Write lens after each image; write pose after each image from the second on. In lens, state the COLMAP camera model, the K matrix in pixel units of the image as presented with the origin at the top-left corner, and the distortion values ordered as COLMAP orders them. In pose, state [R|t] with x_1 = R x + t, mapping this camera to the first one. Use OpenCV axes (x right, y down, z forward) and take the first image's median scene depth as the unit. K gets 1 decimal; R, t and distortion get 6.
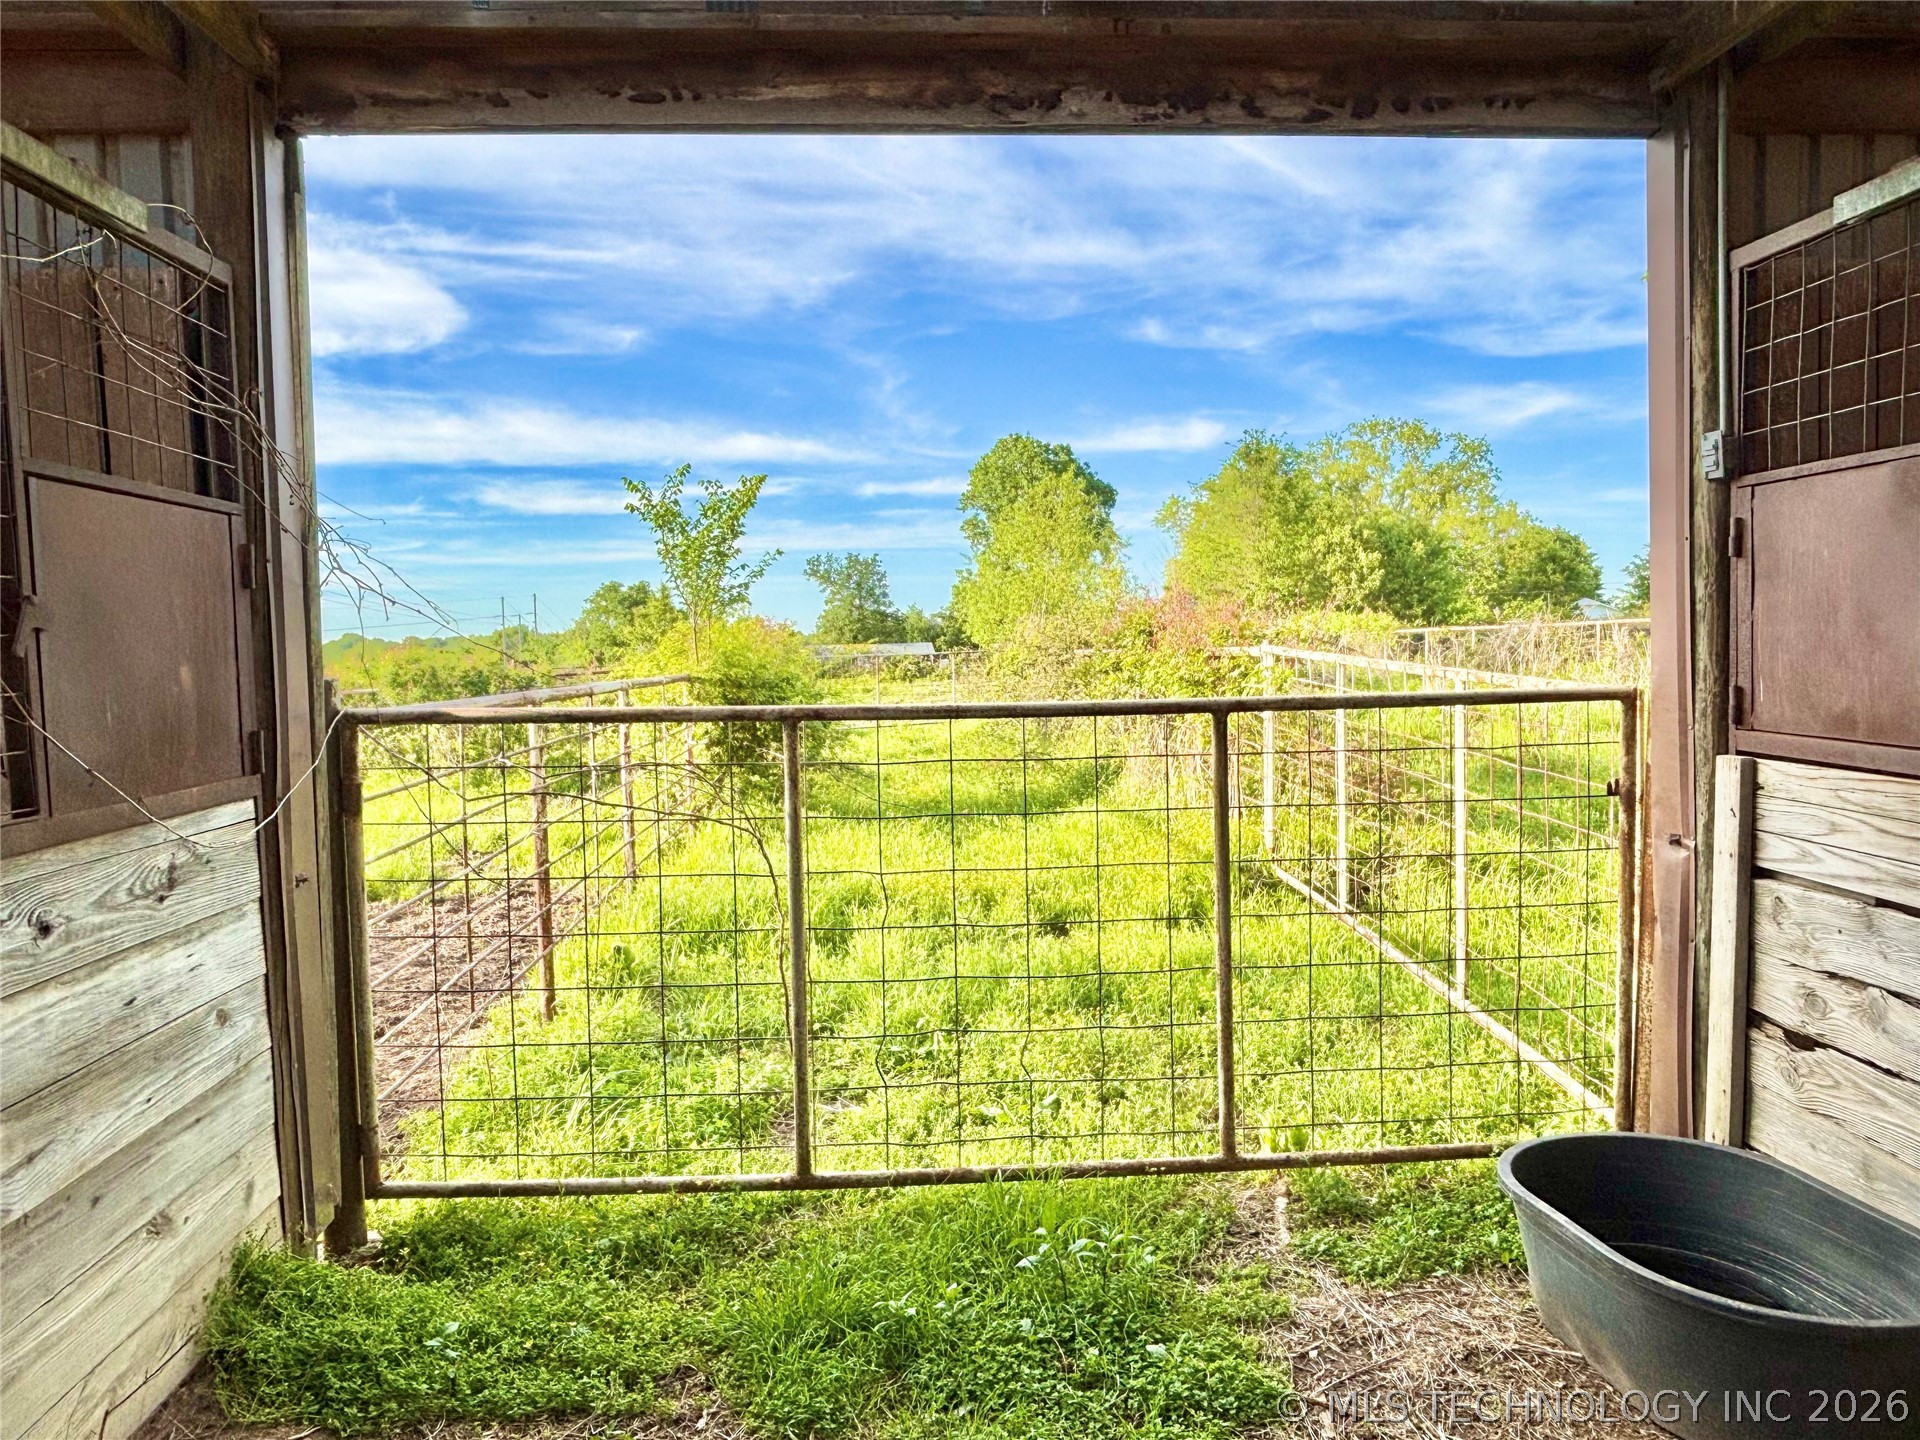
lens RADIAL K [[1248.9, 0, 952.6], [0, 1248.9, 719.9], [0, 0, 1]] dist [0.019290, -0.024647]
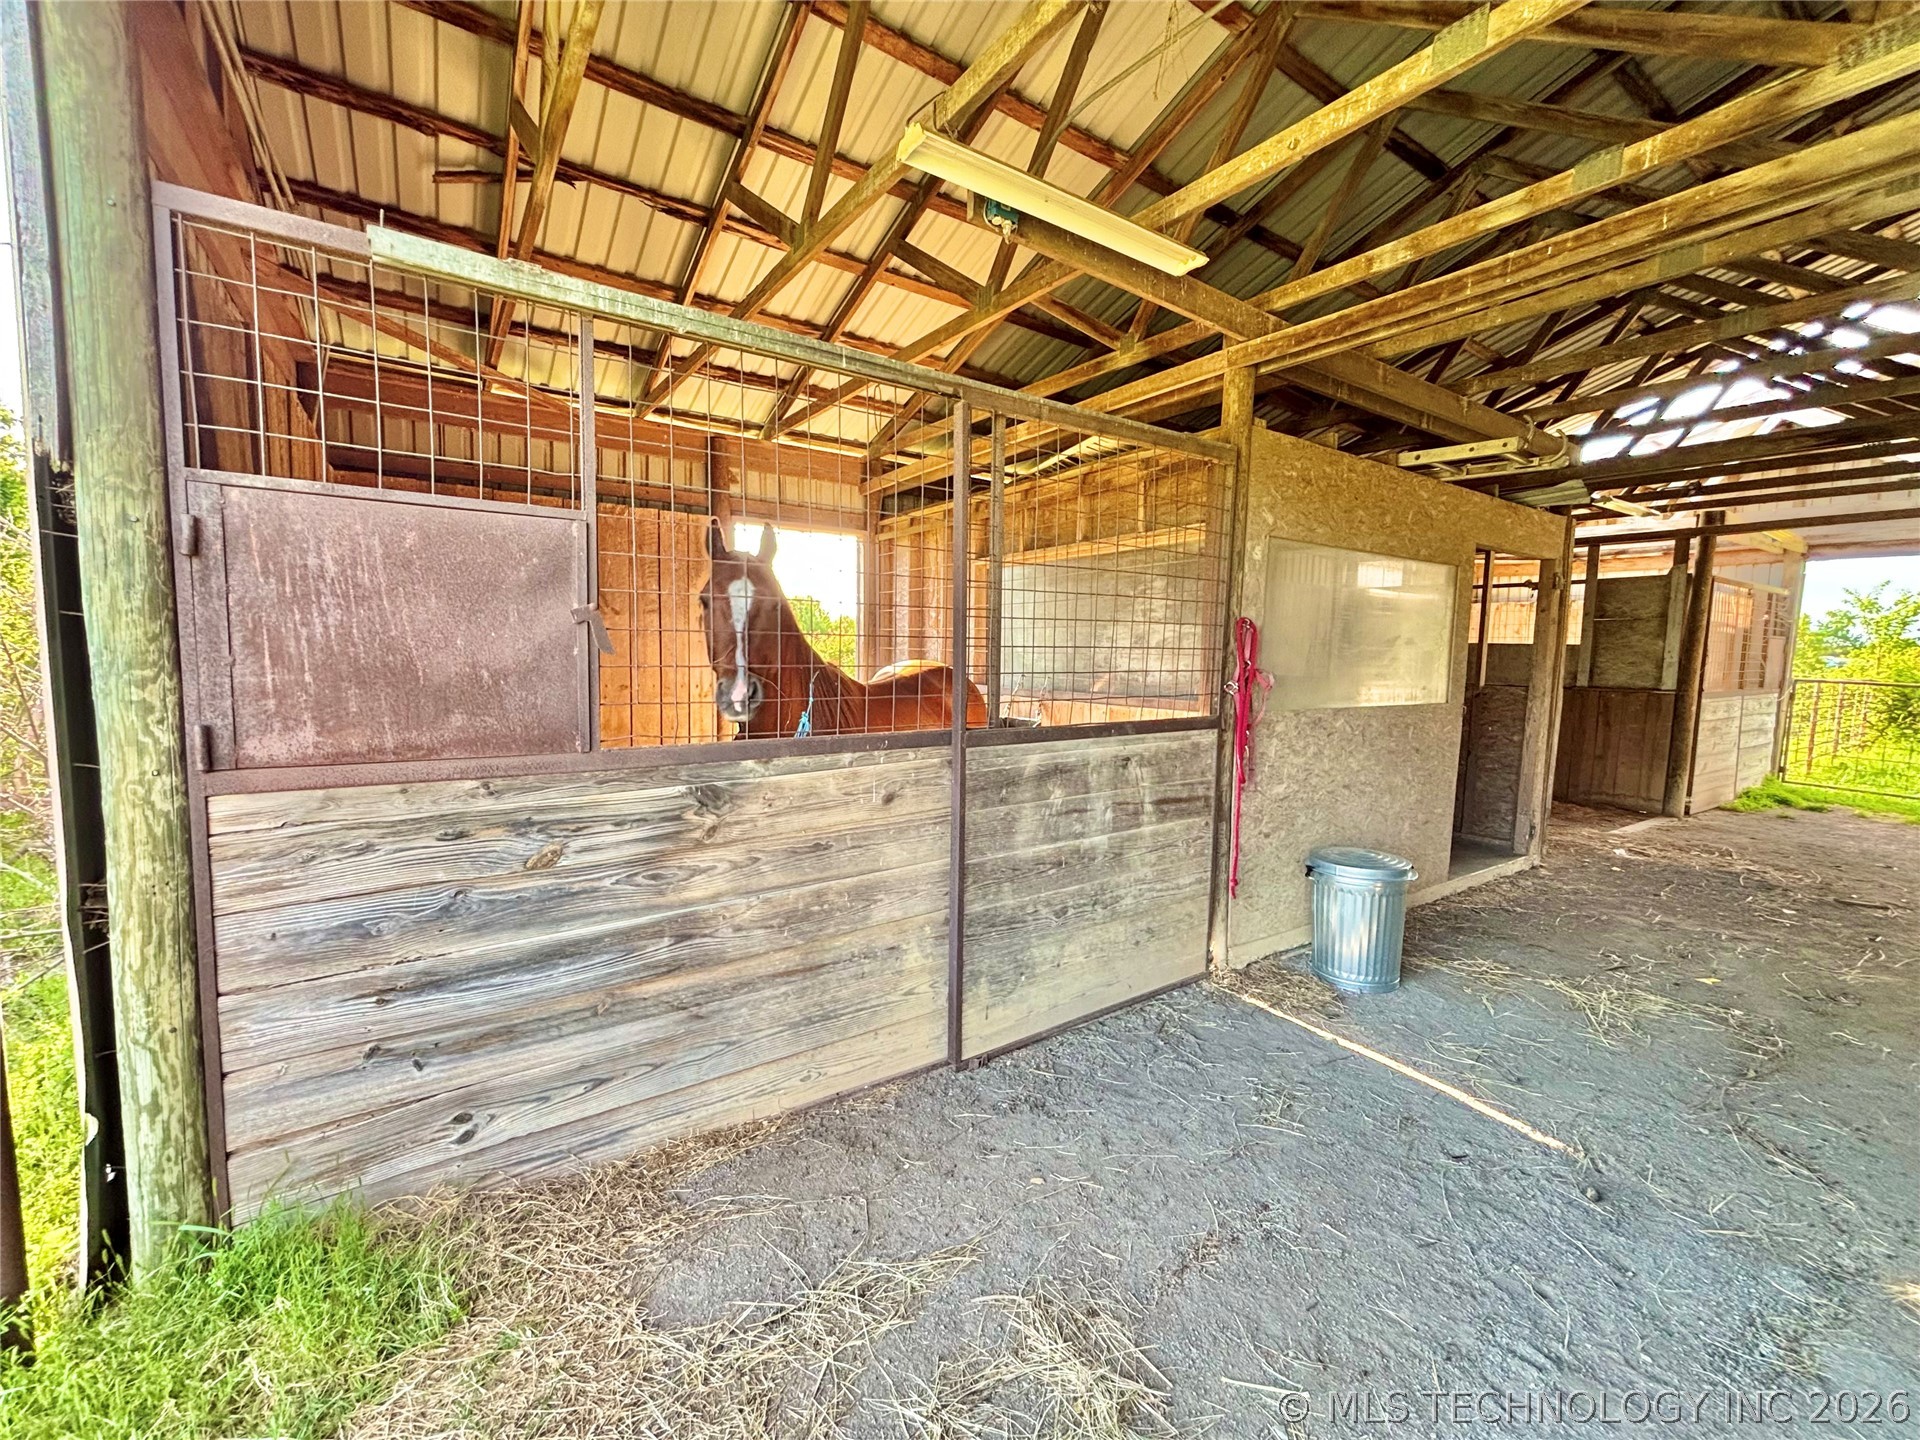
lens RADIAL K [[771.1, 0, 945.5], [0, 771.1, 713.7], [0, 0, 1]] dist [-0.008689, 0.001801]
pose [[0.497972, 0.111896, -0.859944, 0.408805], [-0.087262, 0.993073, 0.078688, 0.172437], [0.862792, 0.035856, 0.504286, -3.144285]]
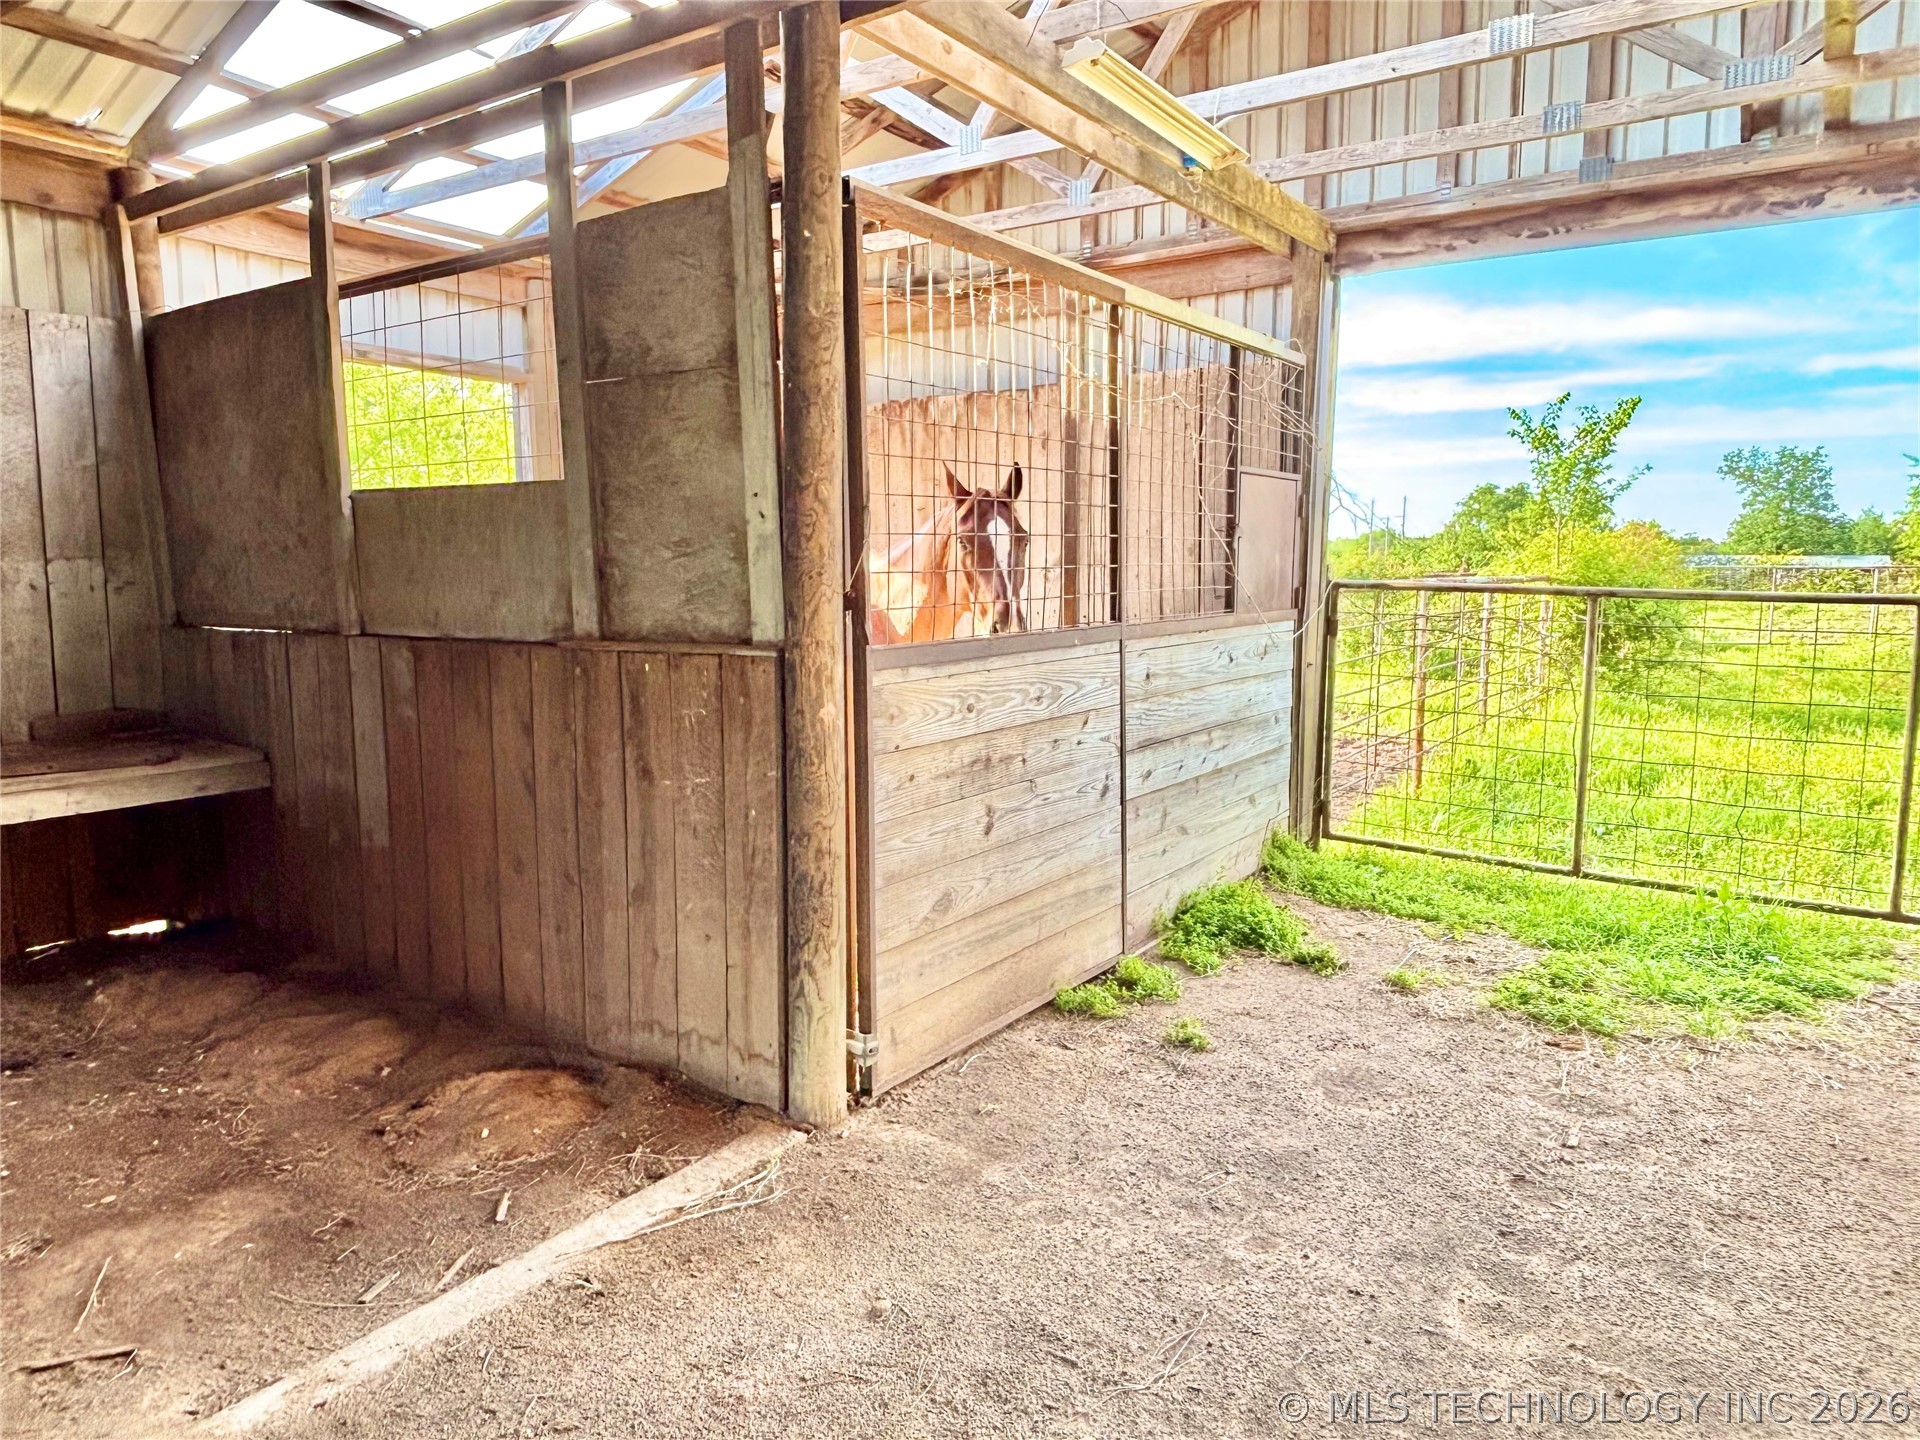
lens RADIAL K [[1248.9, 0, 957.5], [0, 1248.9, 716.8], [0, 0, 1]] dist [0.019290, -0.024647]
pose [[0.790818, 0.103108, -0.603304, 0.219906], [-0.057918, 0.993892, 0.093941, 0.051268], [0.609305, -0.039347, 0.791959, -0.825970]]
